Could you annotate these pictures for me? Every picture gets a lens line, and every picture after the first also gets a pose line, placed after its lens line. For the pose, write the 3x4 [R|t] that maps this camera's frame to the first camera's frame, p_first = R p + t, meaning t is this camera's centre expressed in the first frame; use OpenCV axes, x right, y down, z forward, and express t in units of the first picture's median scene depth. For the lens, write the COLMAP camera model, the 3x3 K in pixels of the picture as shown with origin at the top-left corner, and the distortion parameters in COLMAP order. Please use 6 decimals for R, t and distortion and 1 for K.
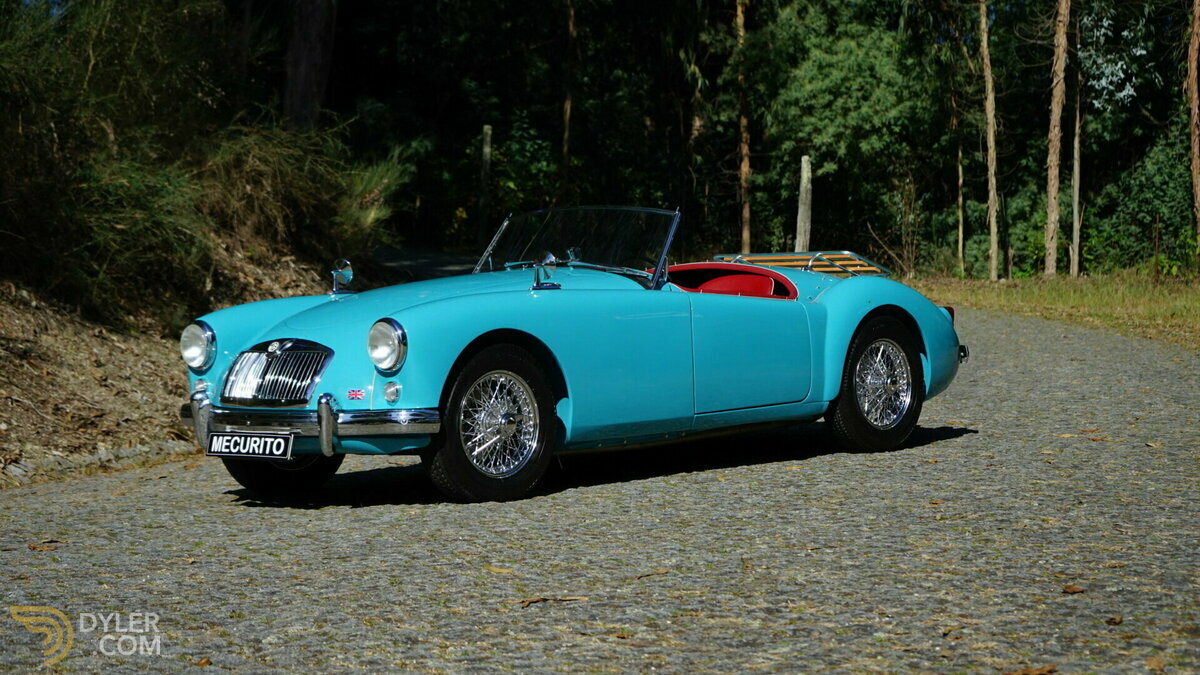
lens RADIAL K [[2479.5, 0, 604.0], [0, 2479.5, 334.2], [0, 0, 1]] dist [-0.013919, 0.000000]
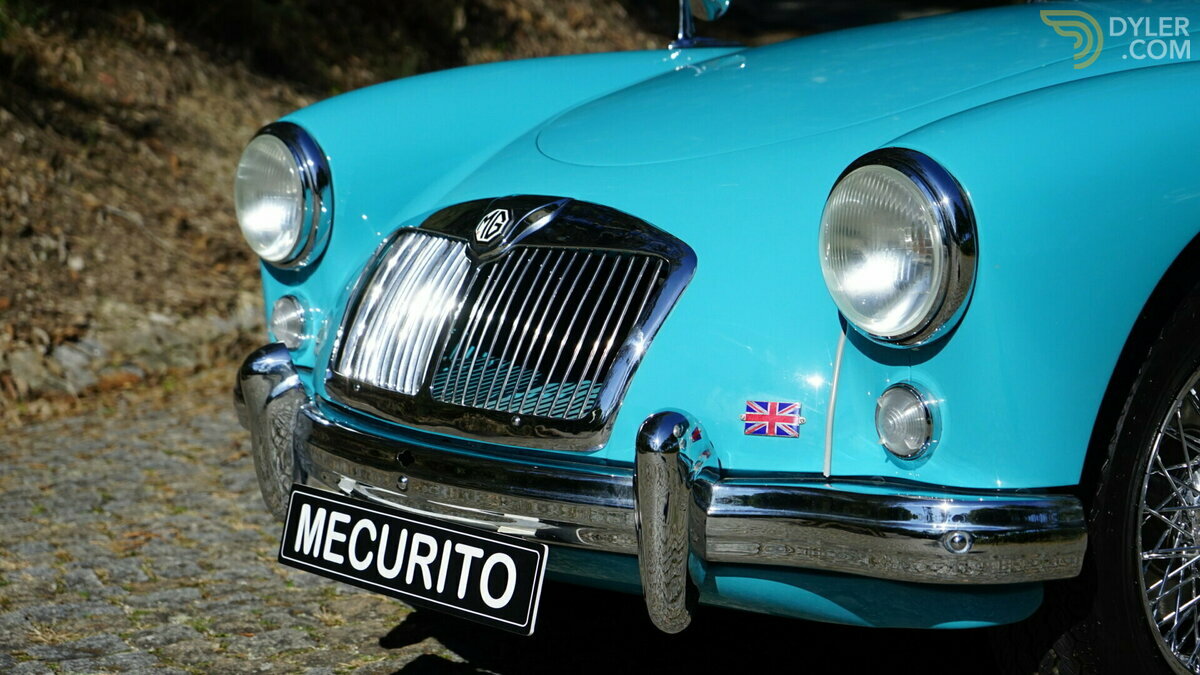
lens RADIAL K [[2479.5, 0, 606.1], [0, 2479.5, 341.3], [0, 0, 1]] dist [-0.013919, 0.000000]
pose [[0.992680, 0.030626, -0.116828, -0.079952], [-0.018025, 0.994049, 0.107433, -0.012940], [0.119424, -0.104541, 0.987324, 0.669376]]
